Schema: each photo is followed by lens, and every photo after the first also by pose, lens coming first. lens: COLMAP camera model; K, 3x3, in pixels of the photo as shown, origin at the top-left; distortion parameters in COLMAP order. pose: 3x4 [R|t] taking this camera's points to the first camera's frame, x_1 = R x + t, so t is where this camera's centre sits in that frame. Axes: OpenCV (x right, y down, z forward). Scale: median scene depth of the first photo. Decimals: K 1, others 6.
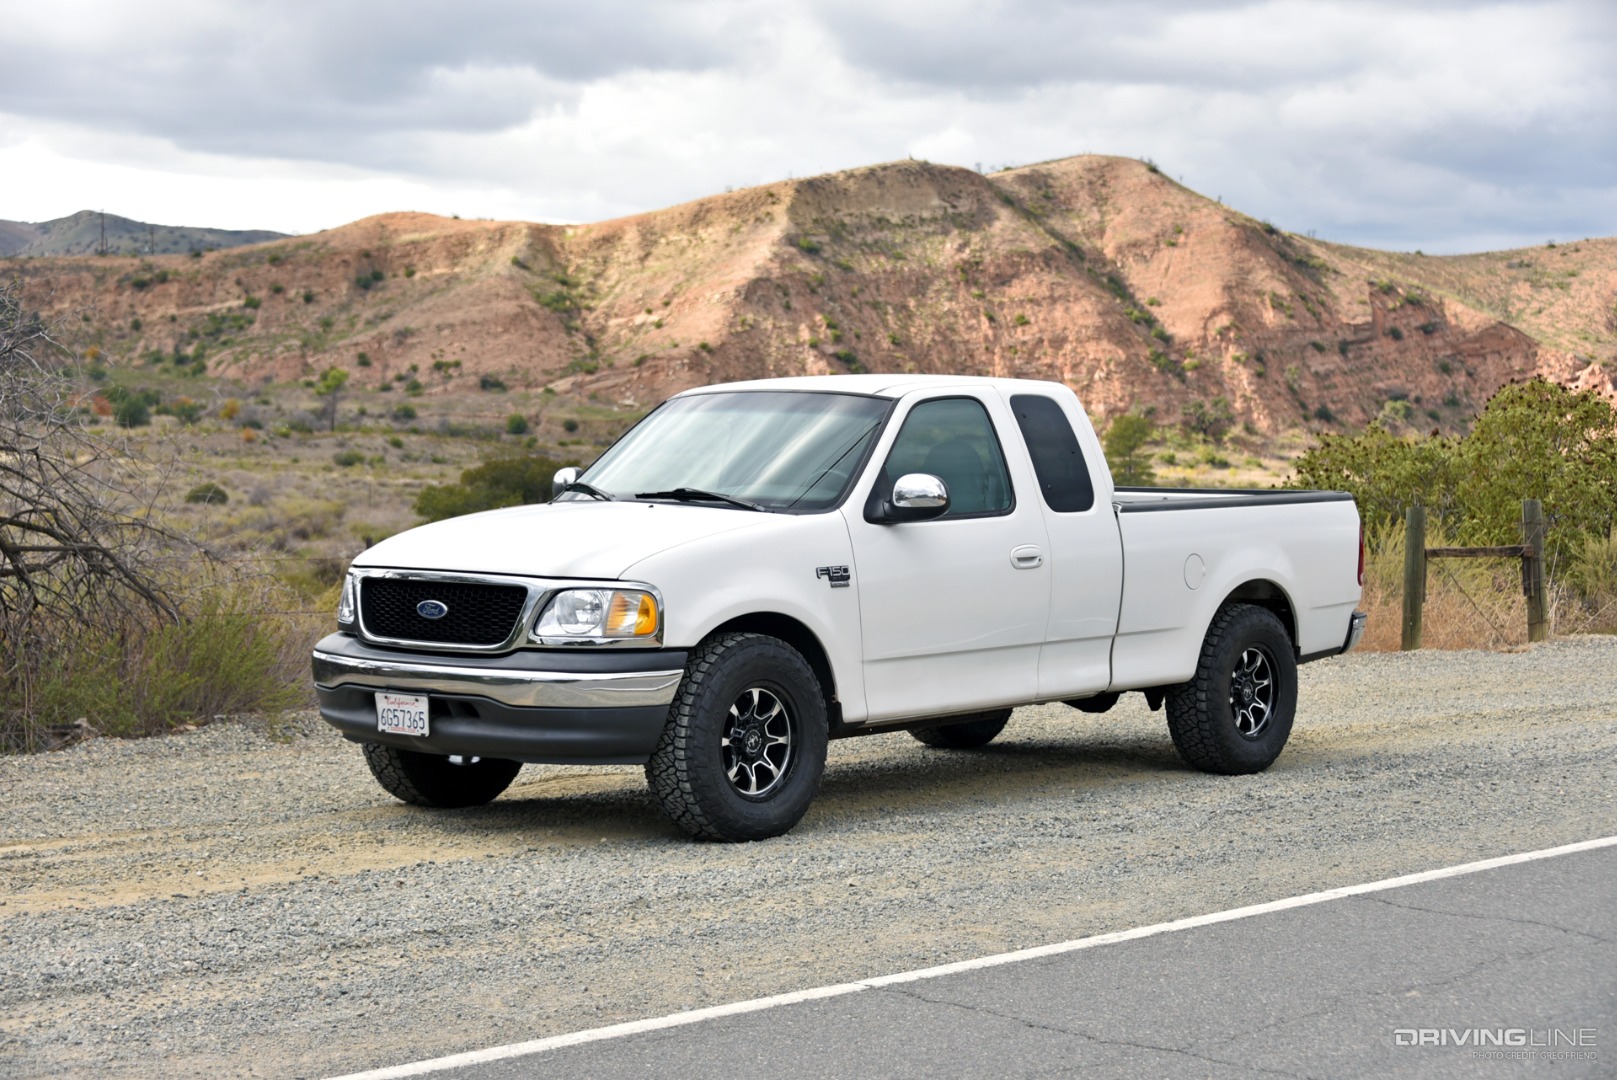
lens RADIAL K [[2855.1, 0, 808.9], [0, 2855.1, 537.4], [0, 0, 1]] dist [-0.304316, 0.000000]
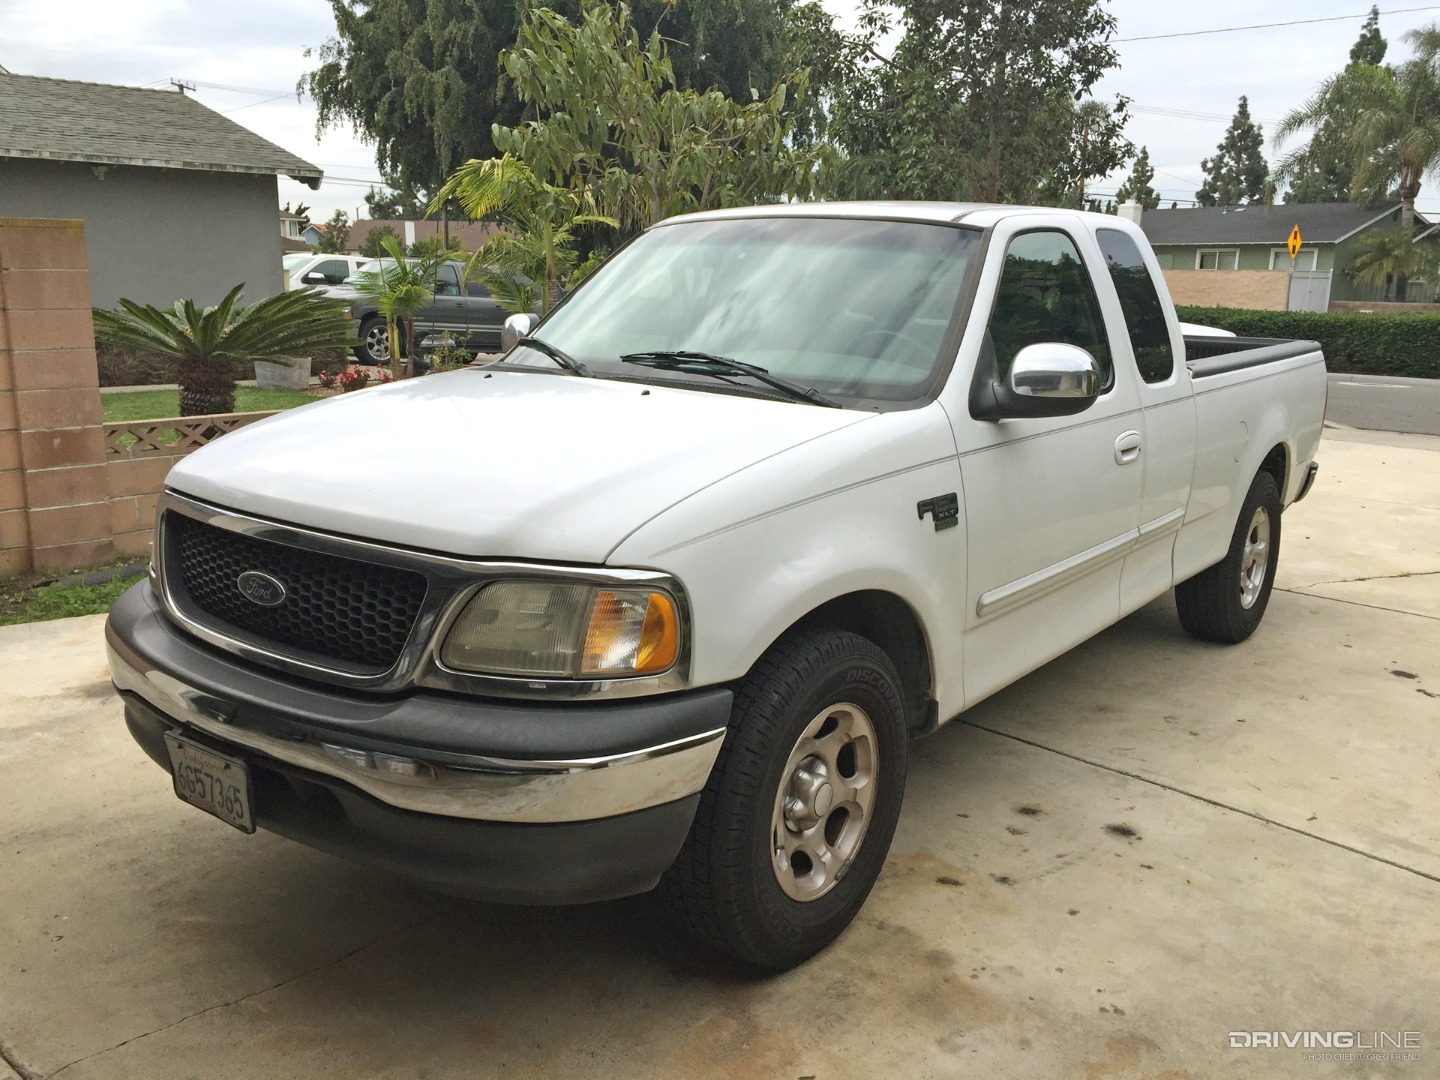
lens RADIAL K [[1255.0, 0, 731.3], [0, 1255.0, 538.1], [0, 0, 1]] dist [0.038594, -0.003573]
pose [[0.997626, 0.004292, 0.068733, -0.056276], [-0.016236, 0.984582, 0.174167, -0.028387], [-0.066926, -0.174869, 0.982314, 0.728599]]
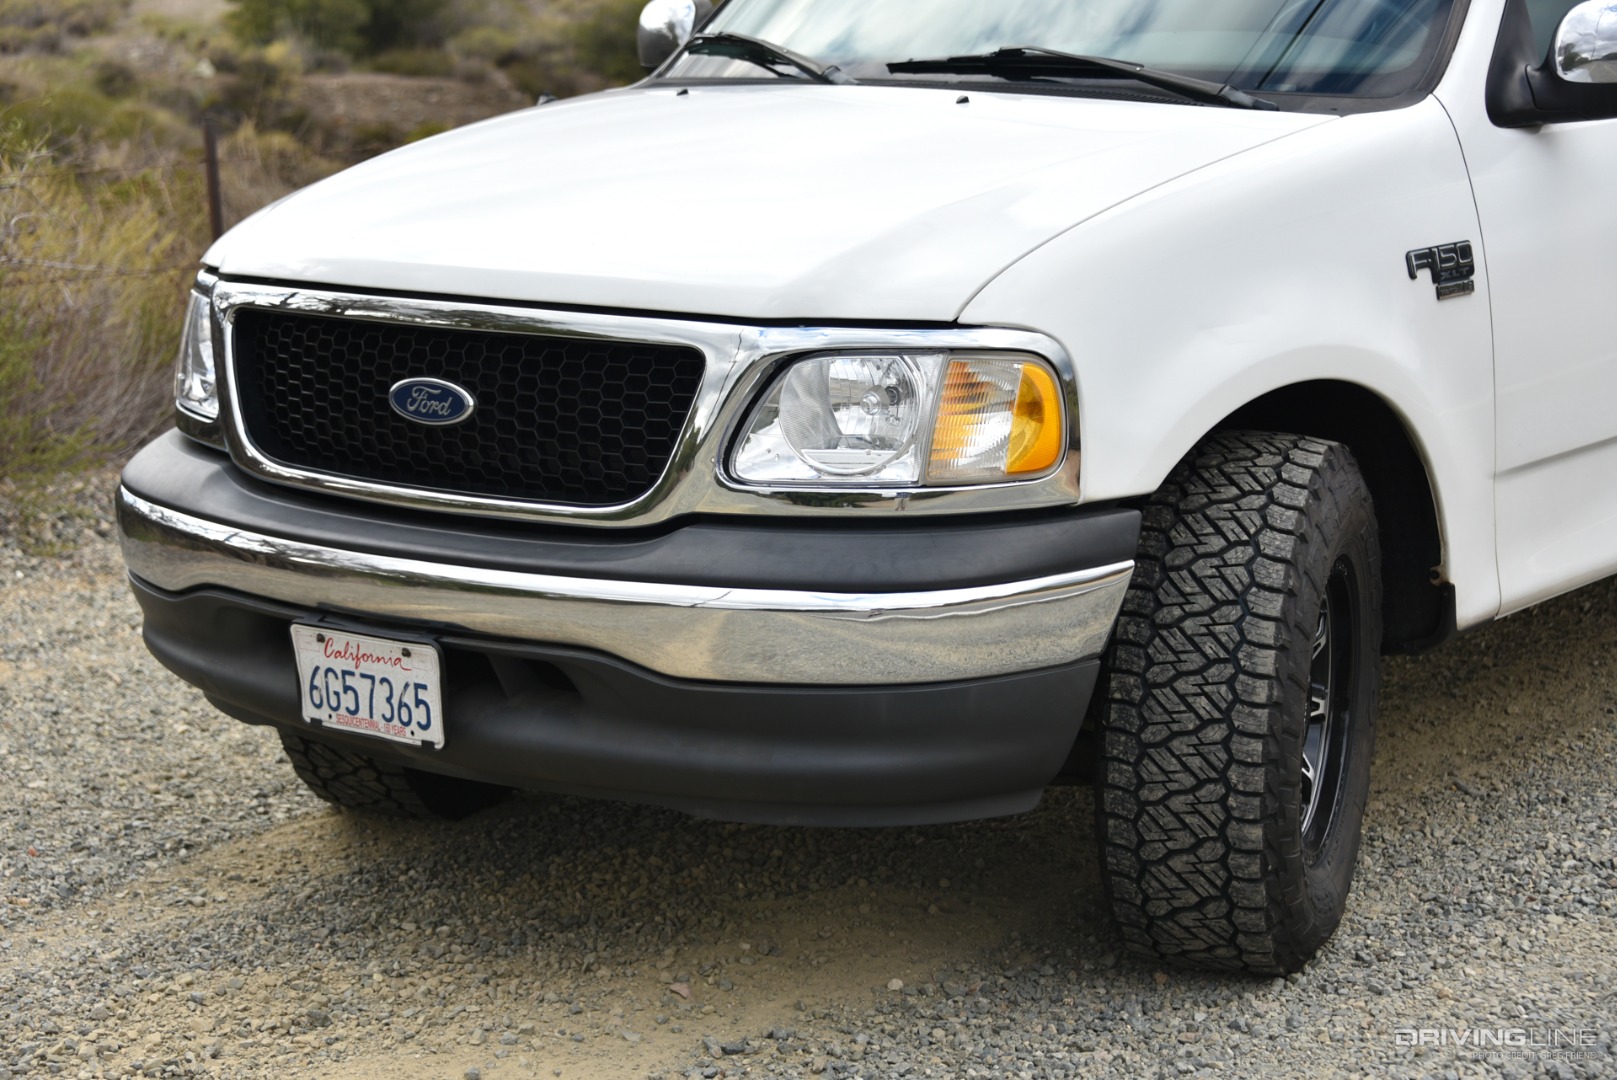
lens RADIAL K [[3435.7, 0, 799.4], [0, 3435.7, 540.7], [0, 0, 1]] dist [-0.008086, 0.000000]
pose [[0.999265, -0.030784, 0.022835, -0.092116], [0.026980, 0.988105, 0.151396, -0.023697], [-0.027223, -0.150668, 0.988209, 0.527090]]
